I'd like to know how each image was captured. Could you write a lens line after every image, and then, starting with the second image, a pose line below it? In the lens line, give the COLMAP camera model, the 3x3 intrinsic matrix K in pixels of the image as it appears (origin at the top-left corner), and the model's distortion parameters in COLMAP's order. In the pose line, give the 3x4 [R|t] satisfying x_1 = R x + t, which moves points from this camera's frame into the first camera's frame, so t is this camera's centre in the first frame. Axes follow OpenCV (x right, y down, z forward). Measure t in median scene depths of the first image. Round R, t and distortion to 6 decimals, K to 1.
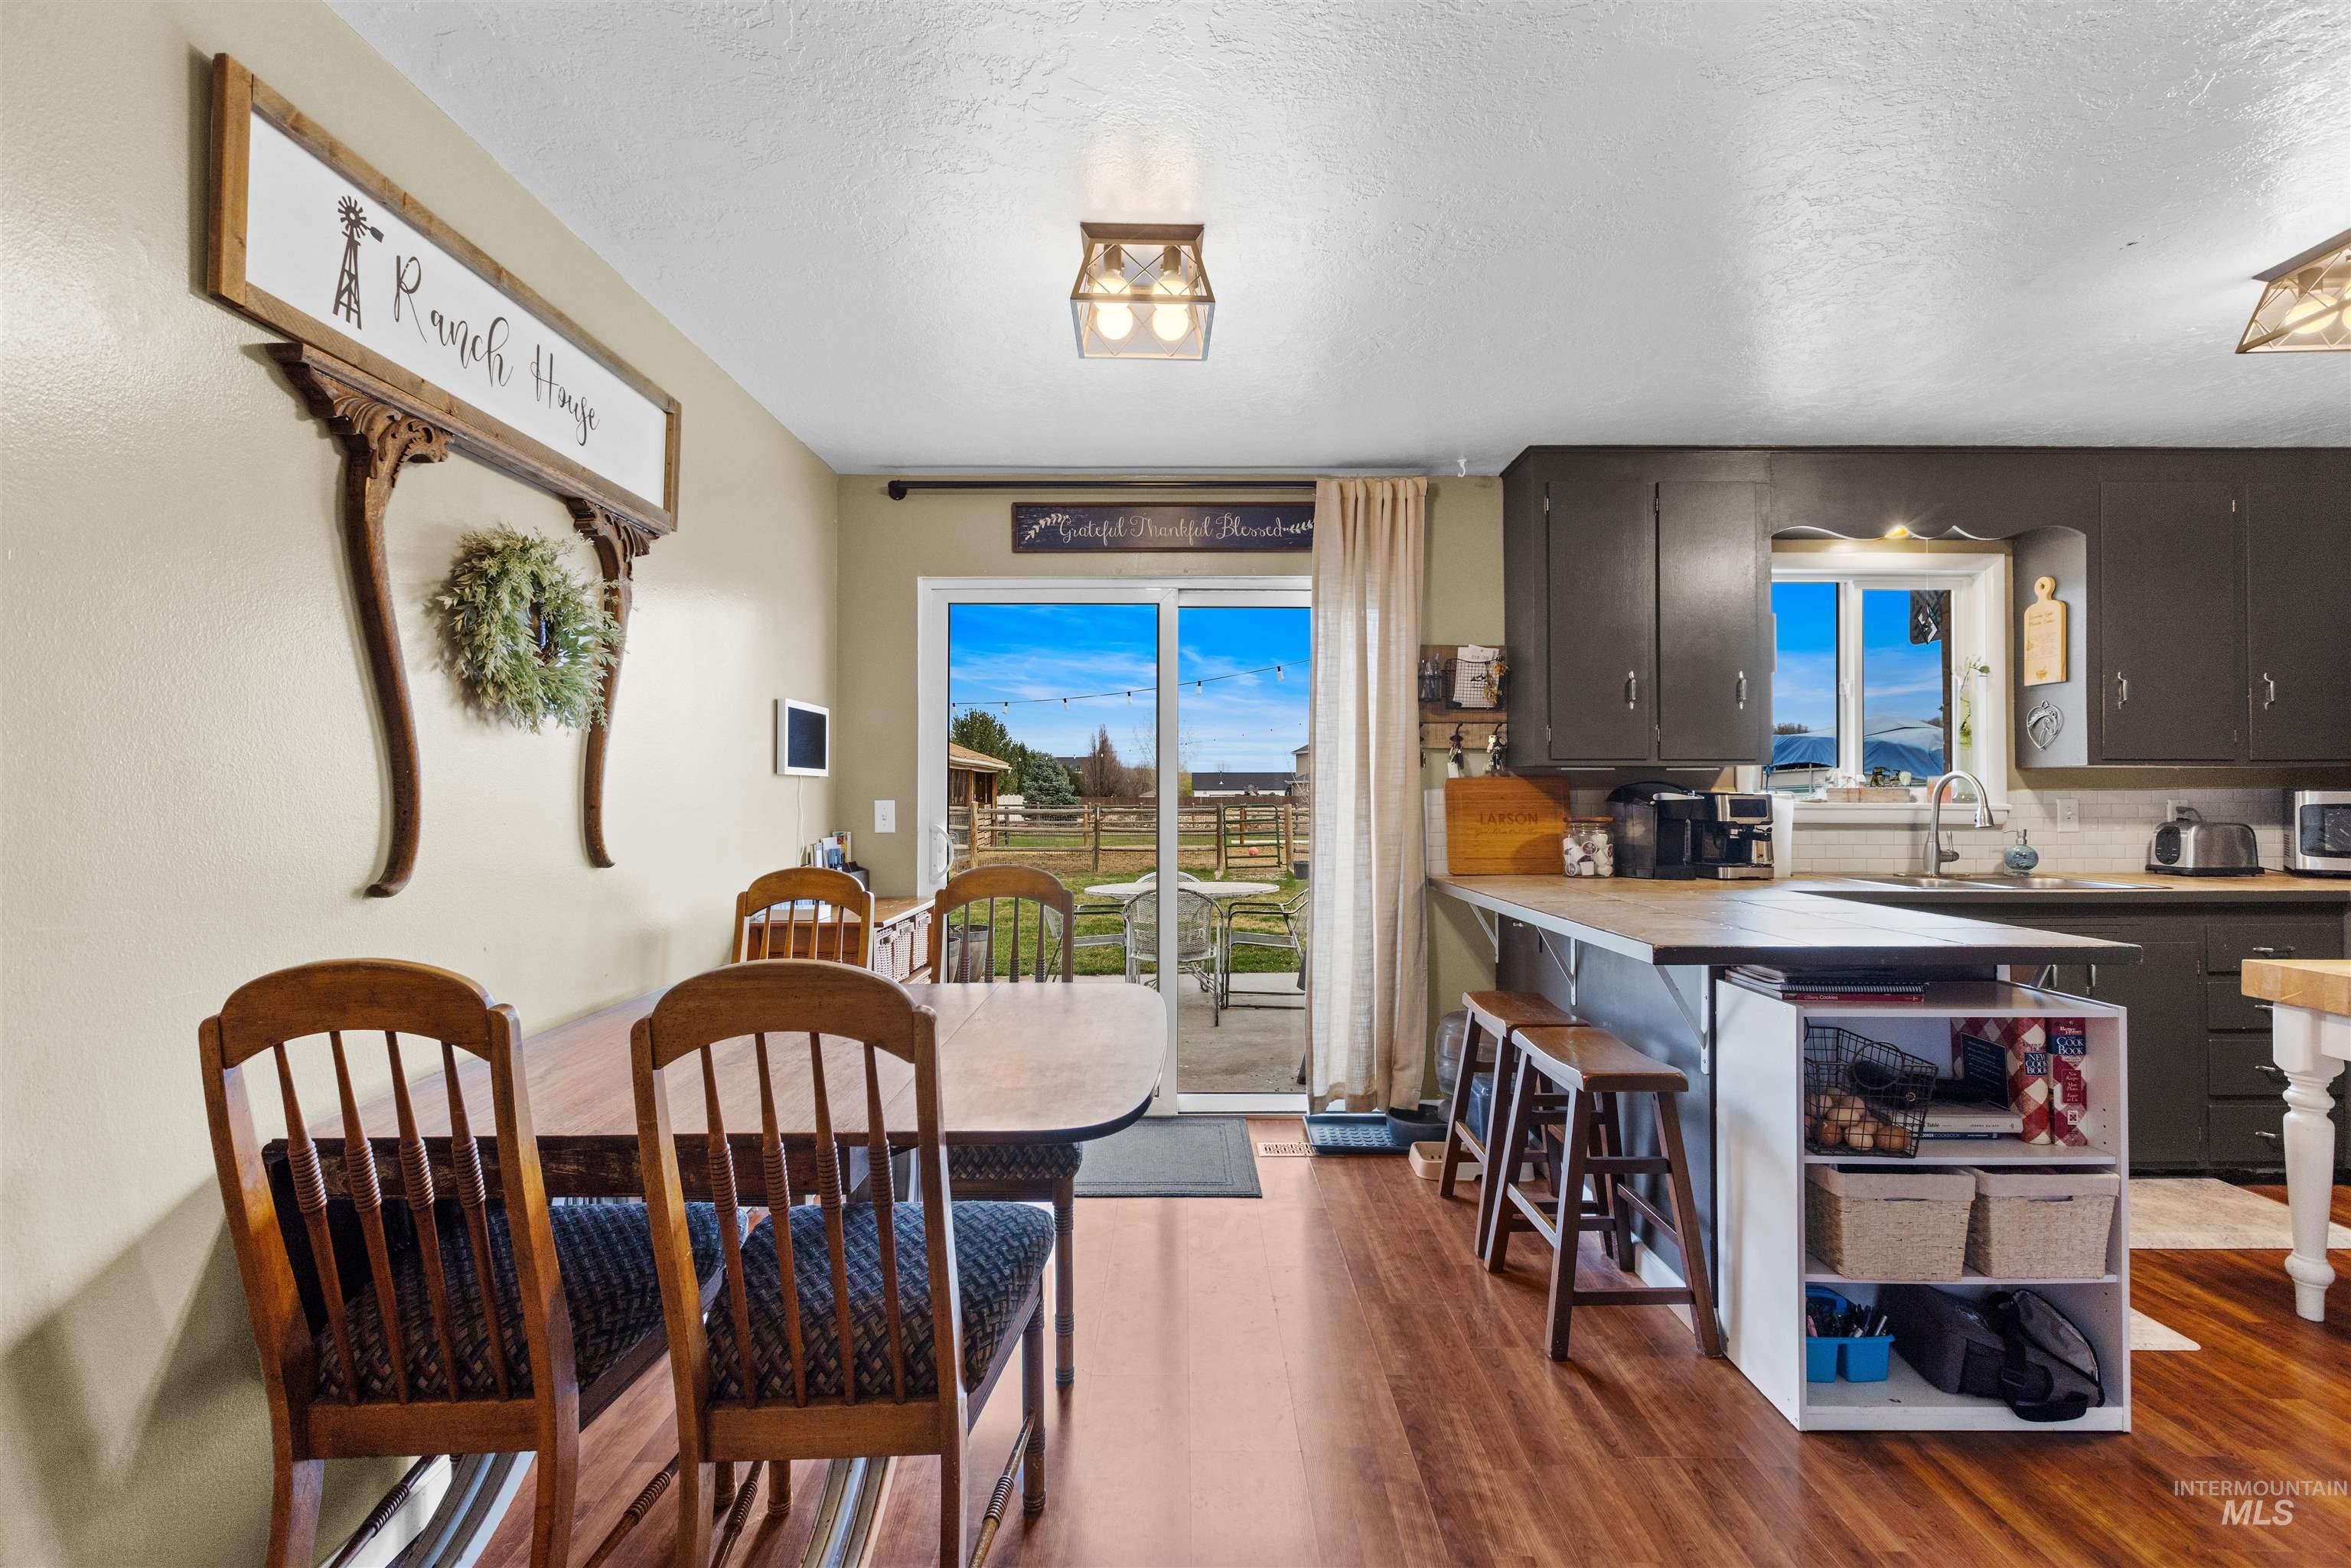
lens RADIAL K [[1047.7, 0, 1201.4], [0, 1047.7, 776.5], [0, 0, 1]] dist [0.003802, -0.001316]
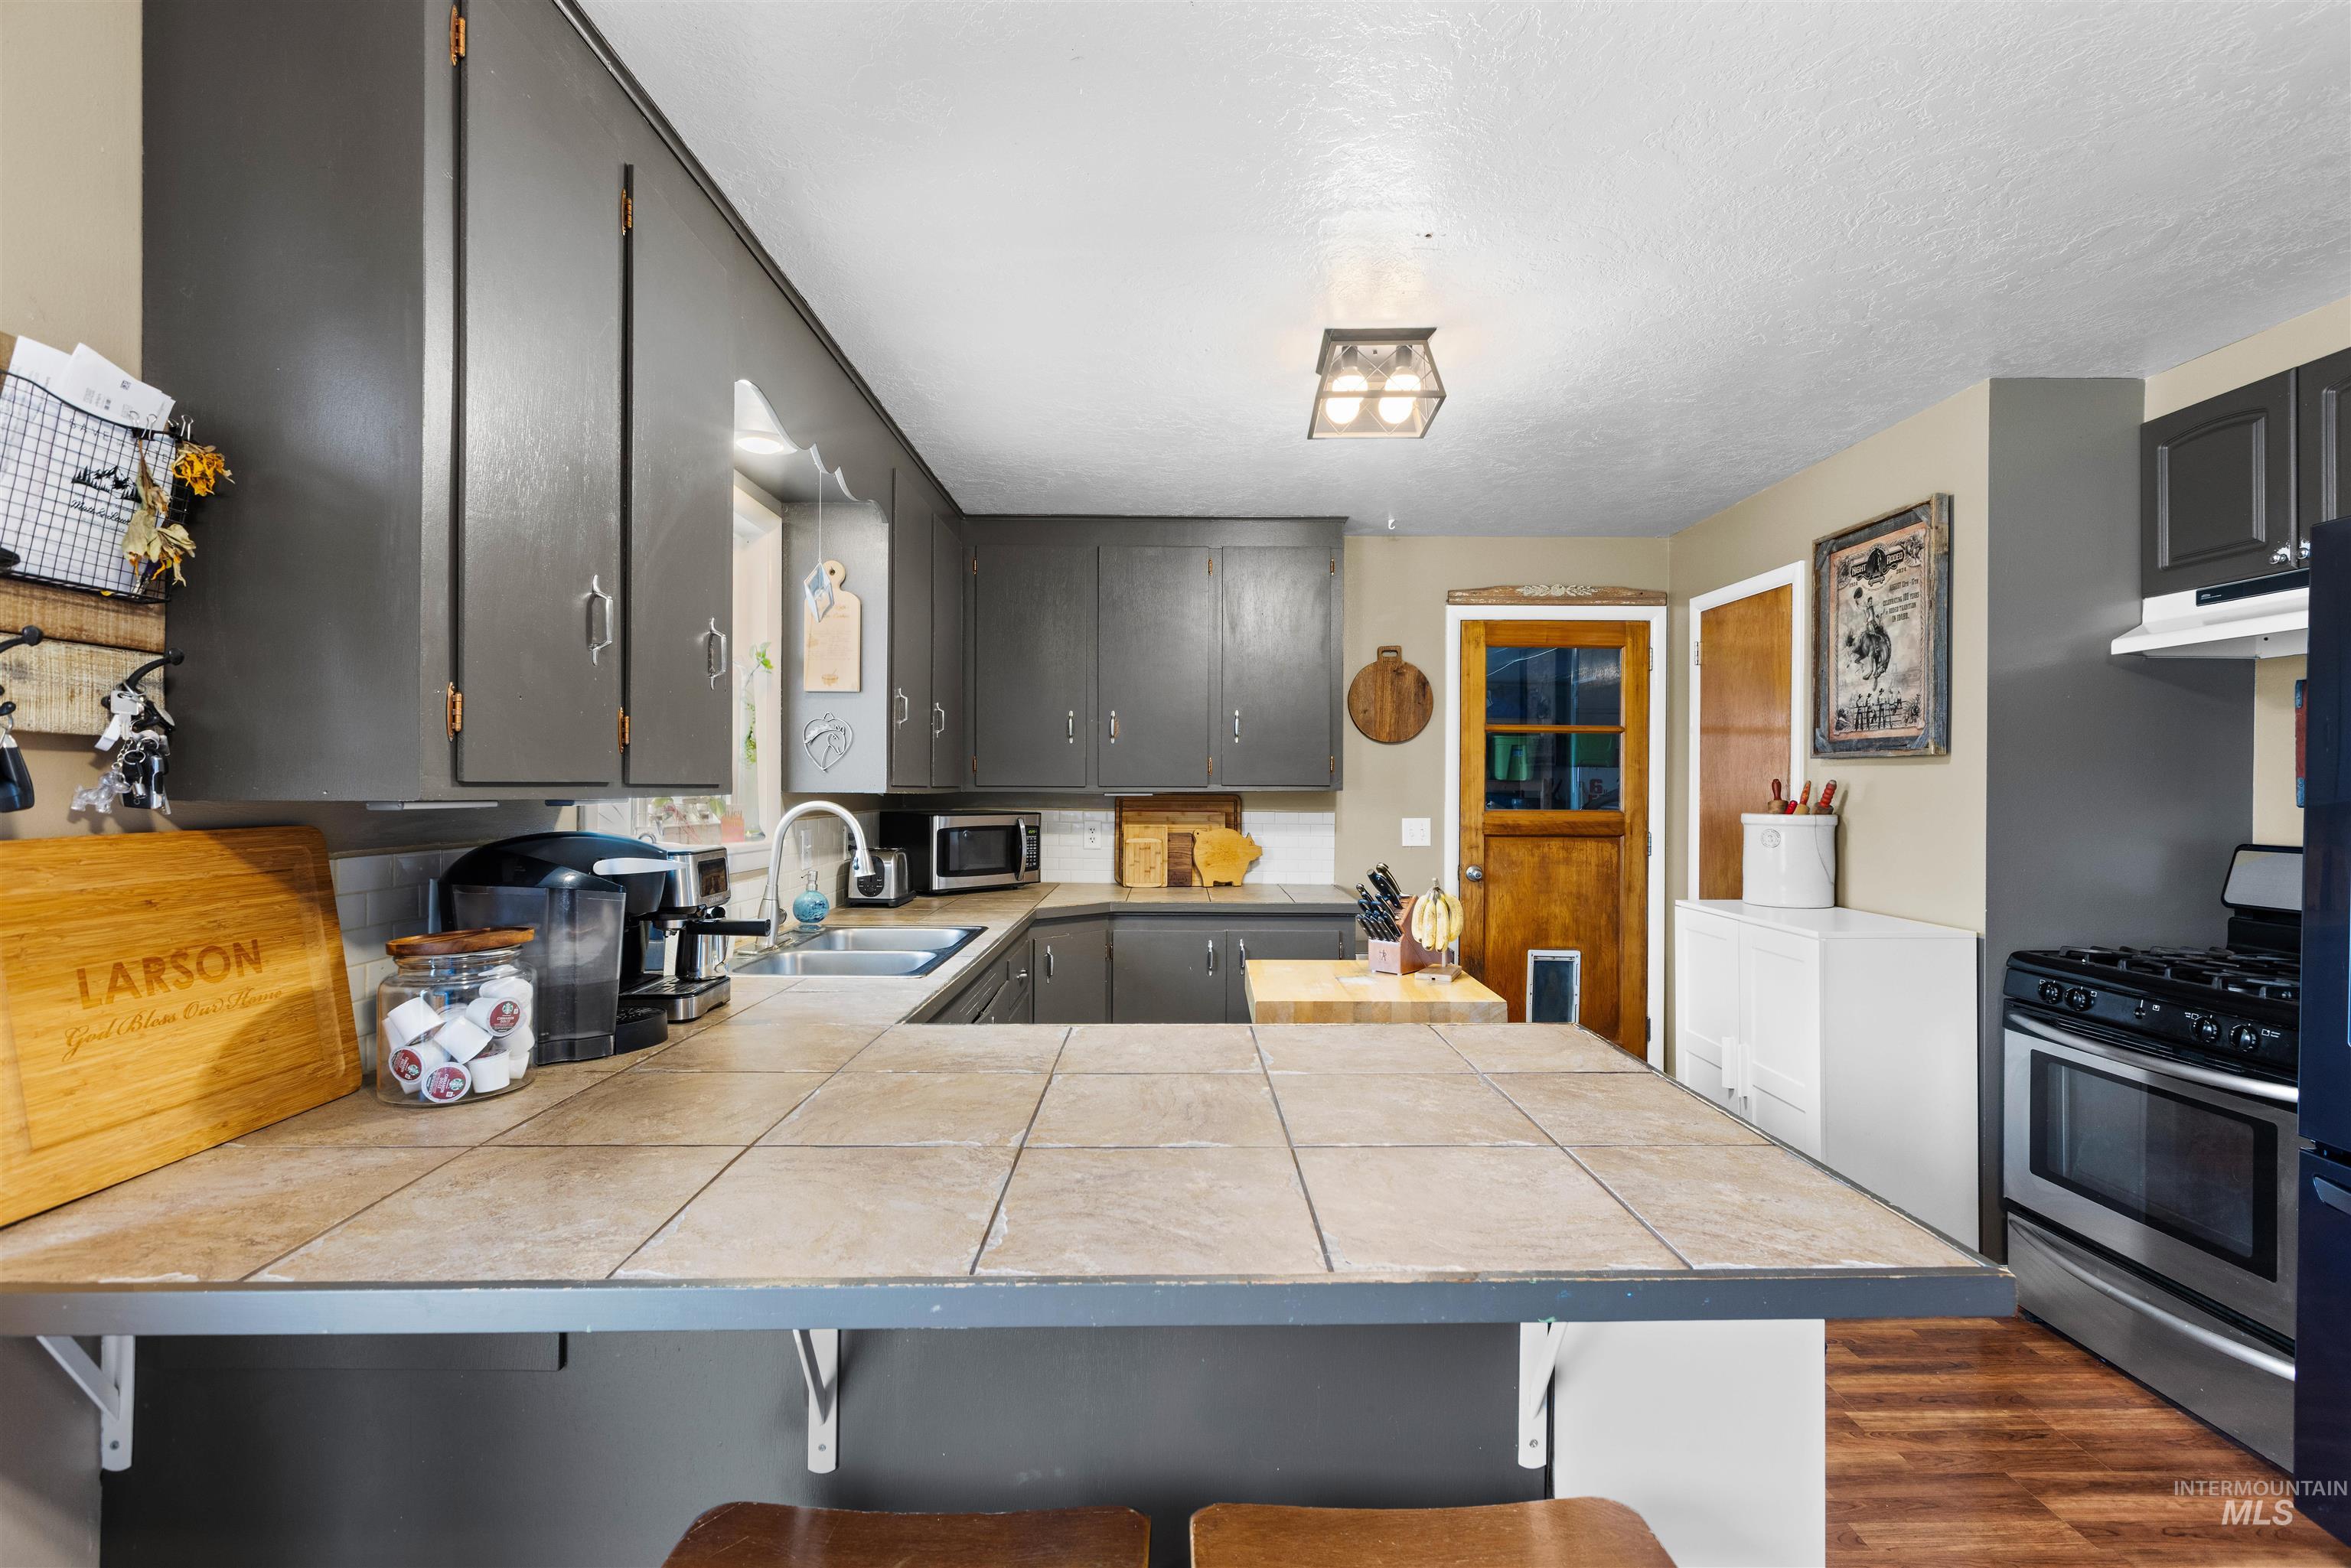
lens RADIAL K [[1047.7, 0, 1174.3], [0, 1047.7, 779.0], [0, 0, 1]] dist [0.003802, -0.001316]
pose [[0.014139, 0.008389, 0.999865, -0.009507], [-0.018693, 0.999792, -0.008124, -0.018770], [-0.999725, -0.018575, 0.014293, 0.730611]]
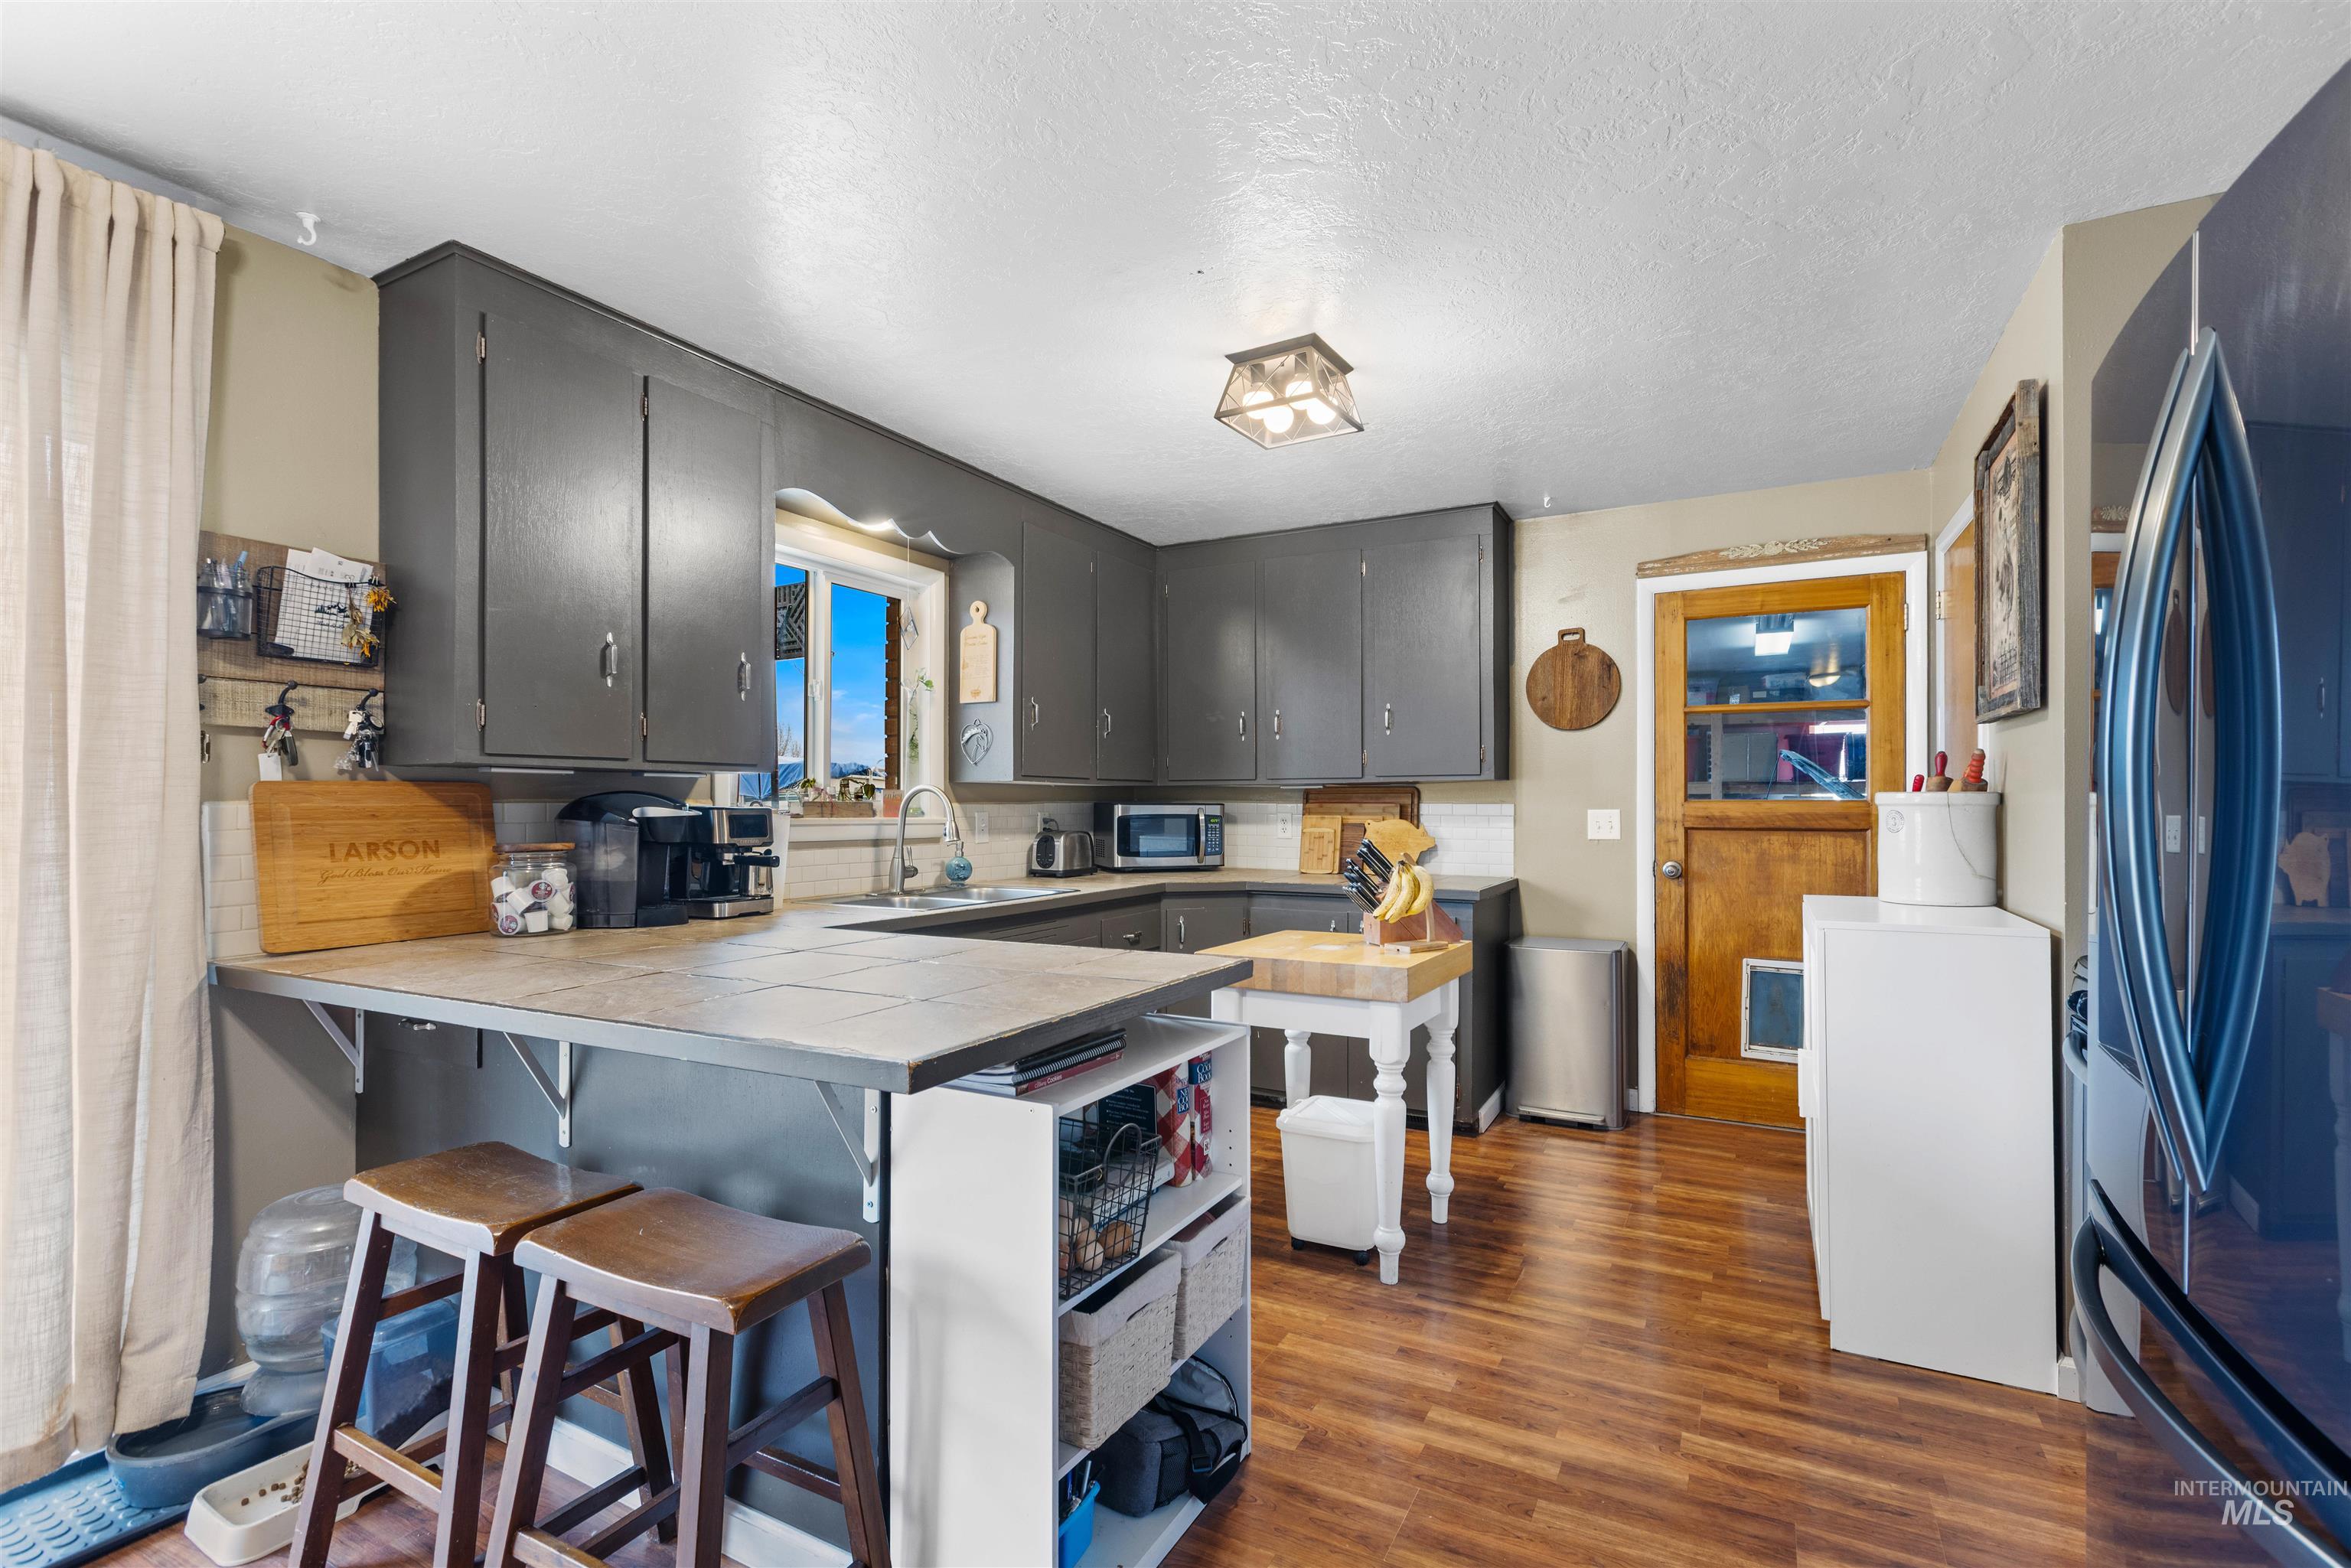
lens RADIAL K [[1047.7, 0, 1177.1], [0, 1047.7, 792.1], [0, 0, 1]] dist [0.003802, -0.001316]
pose [[0.495553, 0.010795, 0.868511, -0.009088], [-0.012637, 0.999907, -0.005218, 0.004276], [-0.868486, -0.008389, 0.495643, 0.309738]]
